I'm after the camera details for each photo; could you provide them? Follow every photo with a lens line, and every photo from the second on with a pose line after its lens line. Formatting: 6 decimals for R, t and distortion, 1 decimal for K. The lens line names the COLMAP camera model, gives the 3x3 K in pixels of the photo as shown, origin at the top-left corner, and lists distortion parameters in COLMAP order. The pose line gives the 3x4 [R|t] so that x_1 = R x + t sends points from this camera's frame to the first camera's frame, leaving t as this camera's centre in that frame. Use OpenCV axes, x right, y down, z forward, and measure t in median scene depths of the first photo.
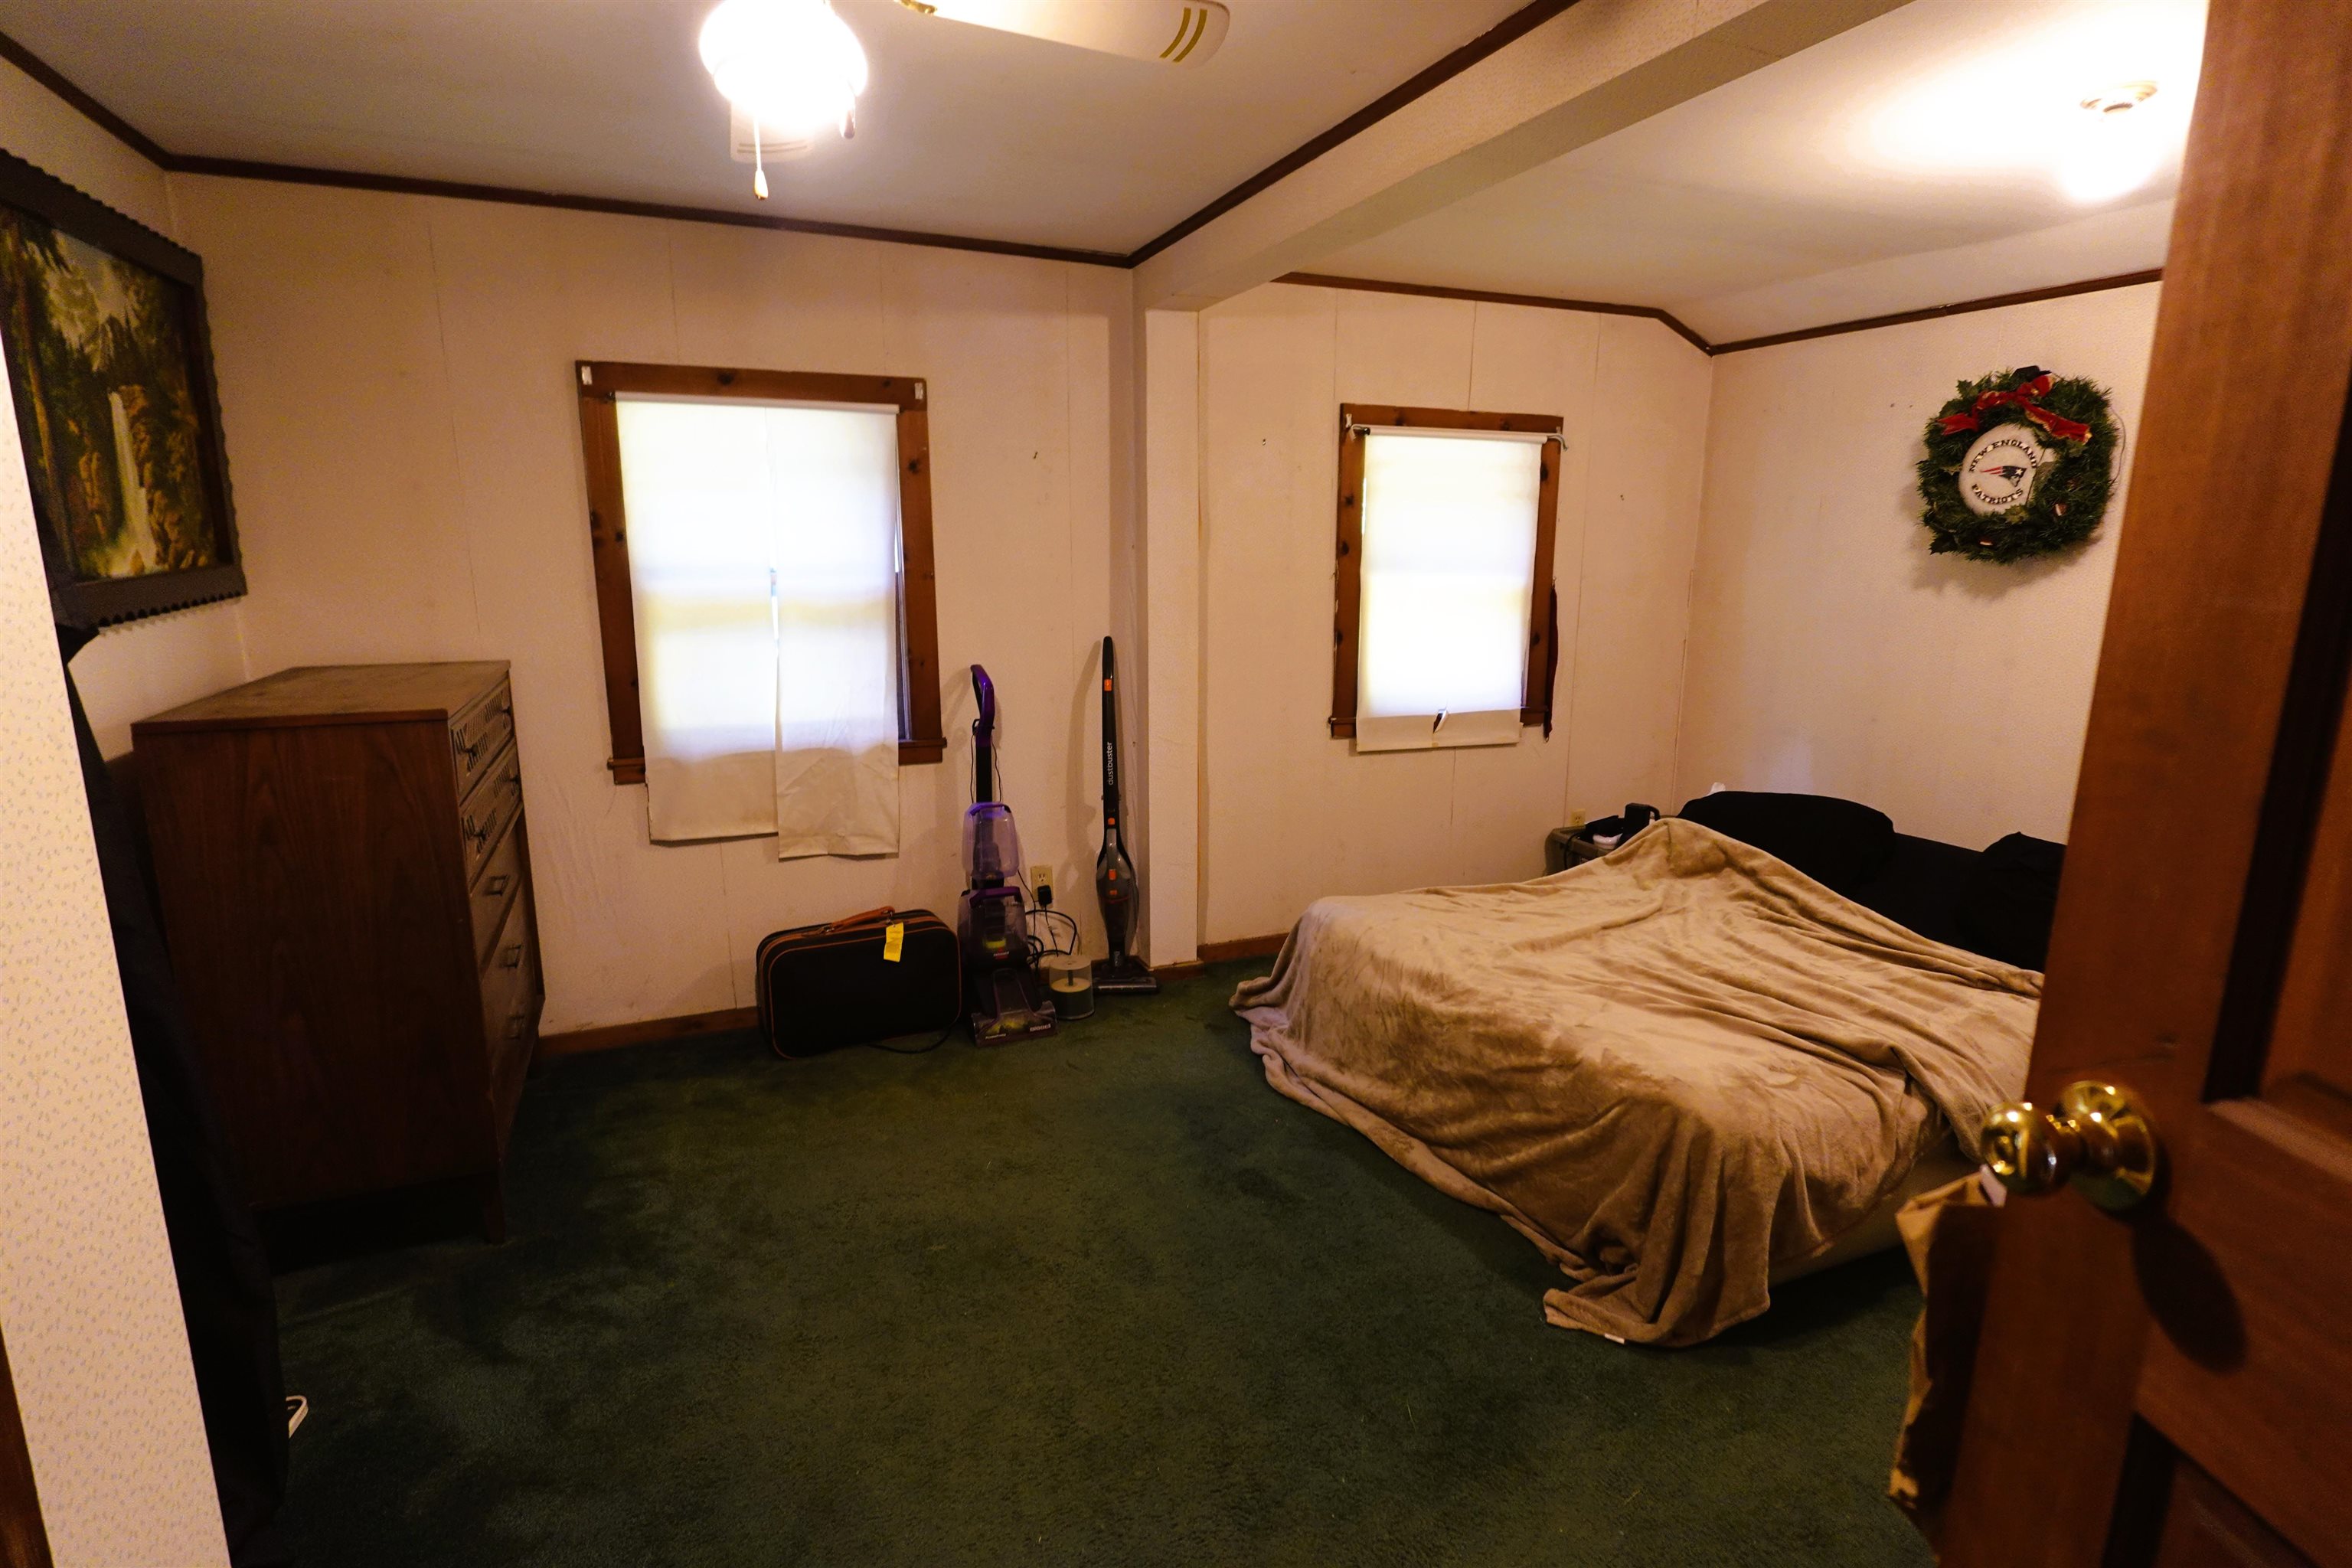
lens RADIAL K [[1180.5, 0, 1180.1], [0, 1180.5, 781.9], [0, 0, 1]] dist [-0.001779, -0.001559]
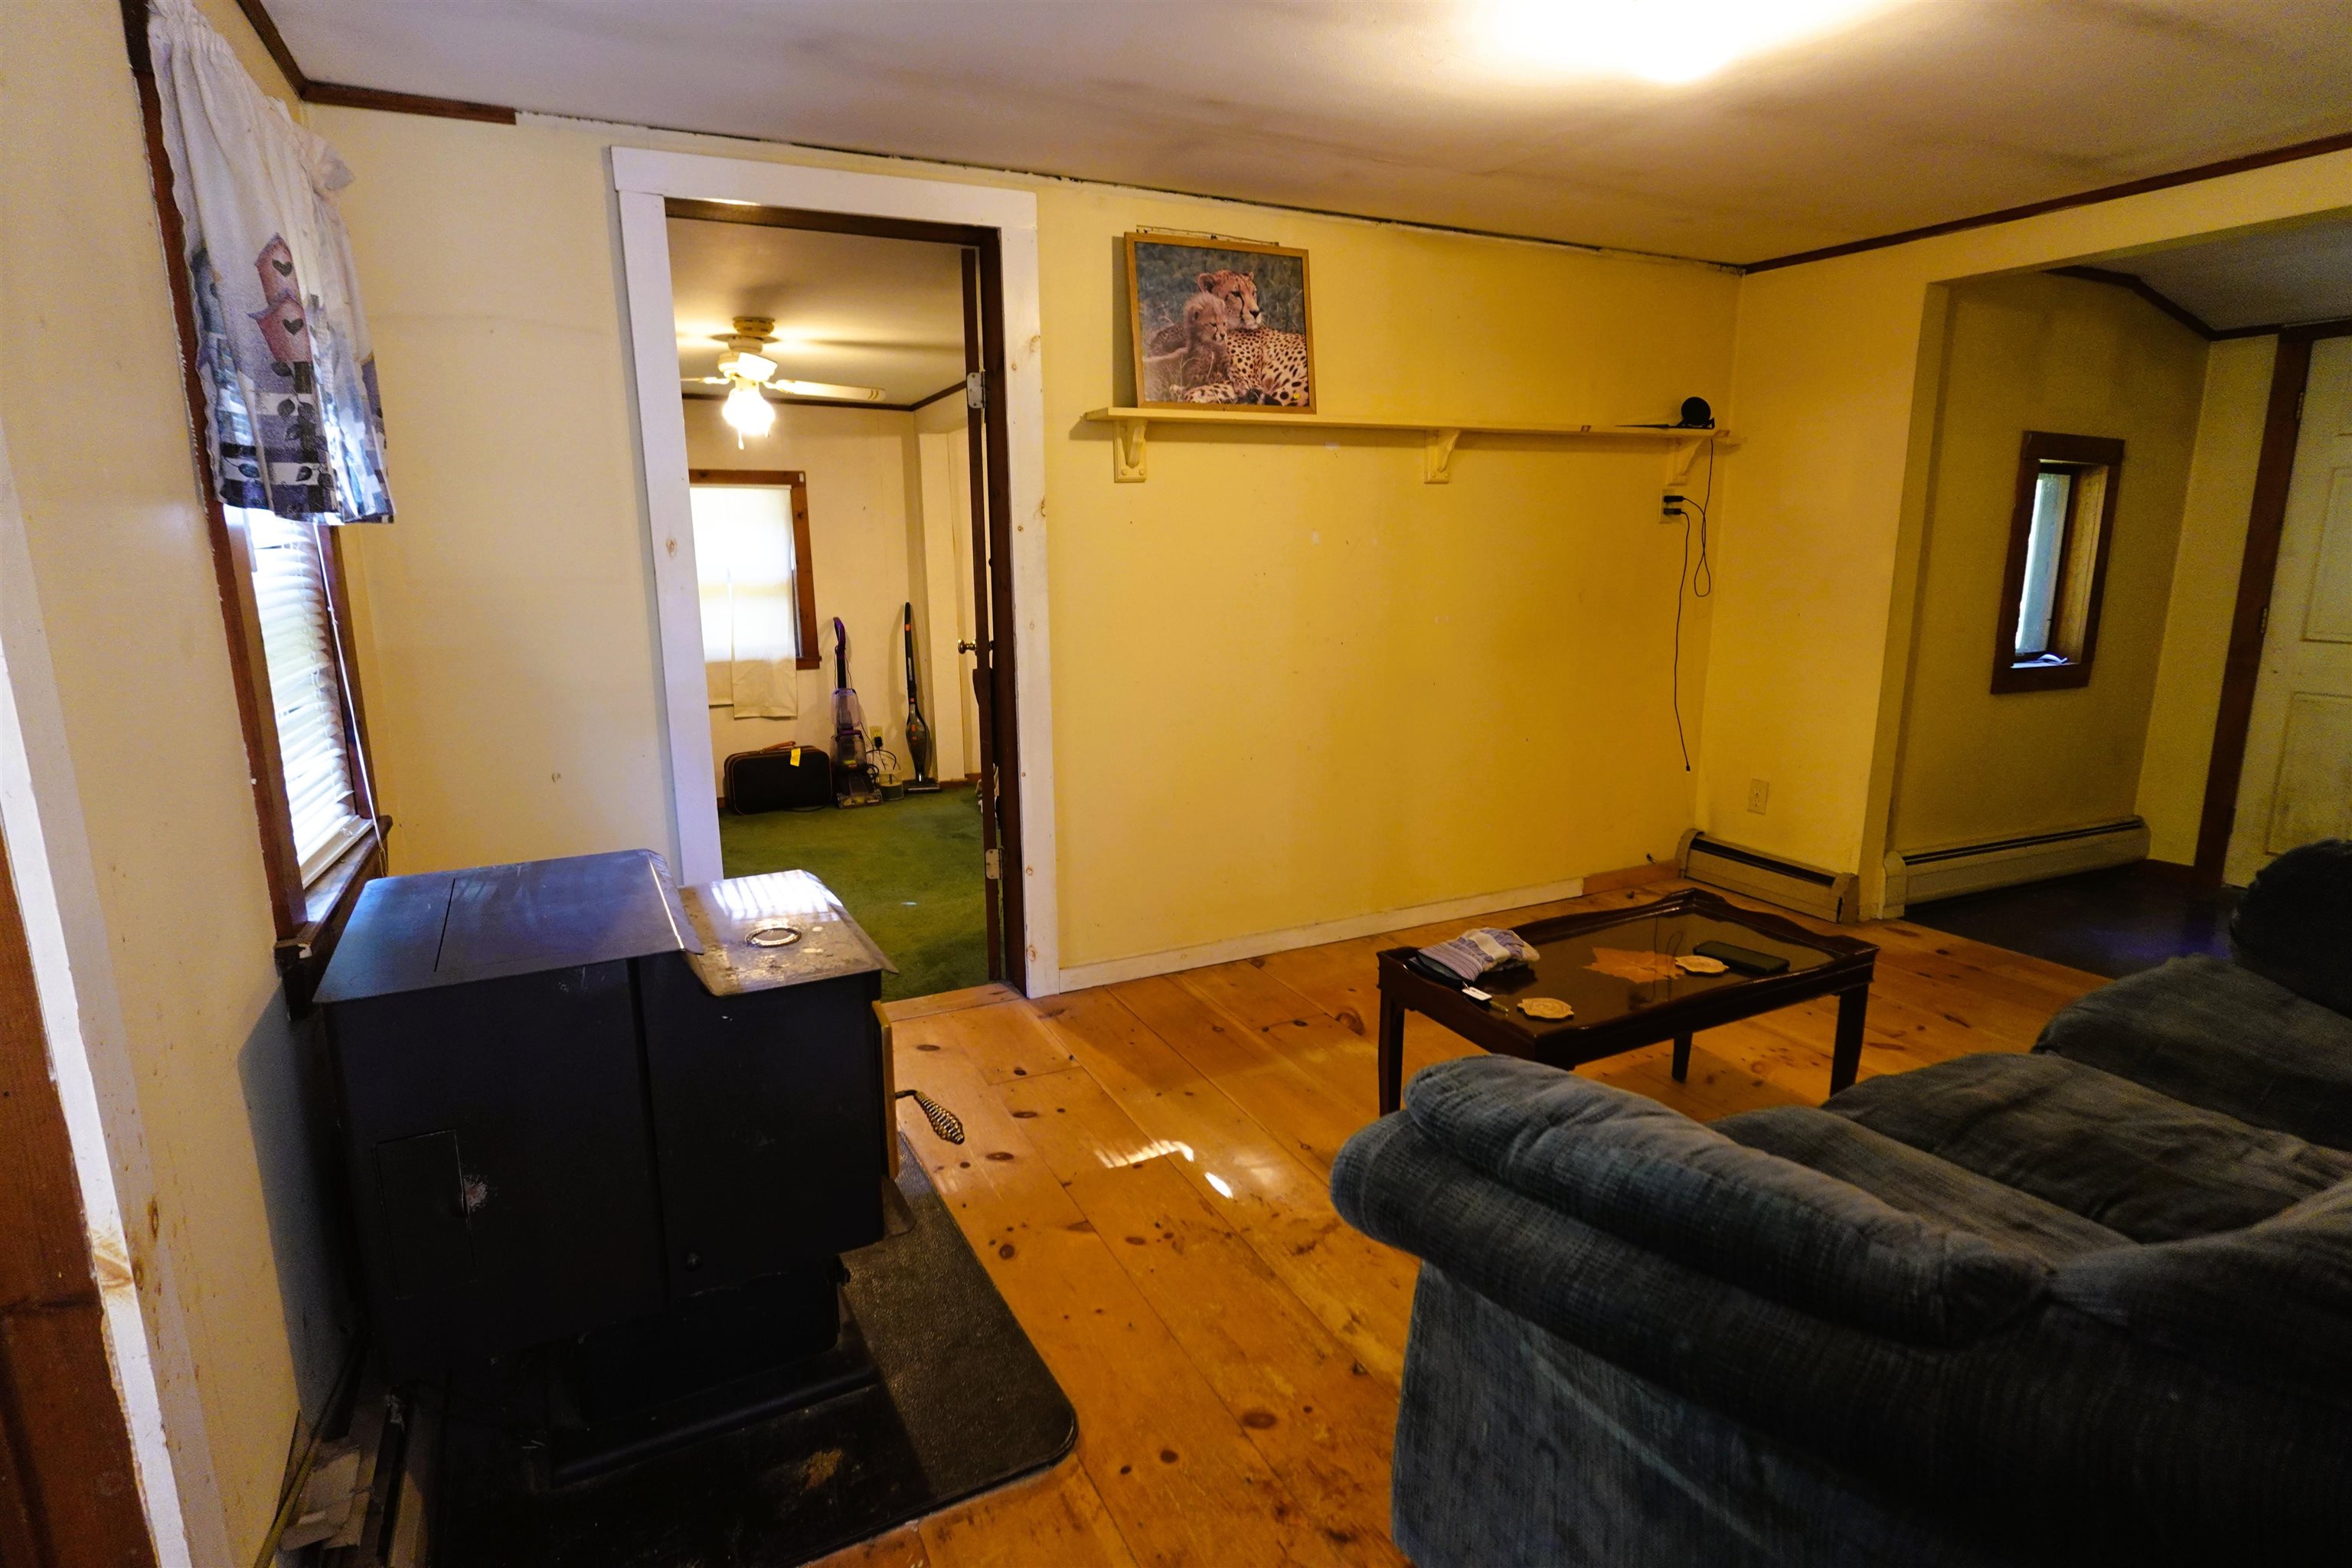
lens RADIAL K [[1180.5, 0, 1180.1], [0, 1180.5, 781.9], [0, 0, 1]] dist [-0.001779, -0.001559]
pose [[0.997408, -0.026208, 0.067005, 0.262048], [0.026538, 0.999640, -0.004040, 0.200346], [-0.066875, 0.005807, 0.997744, -0.998855]]
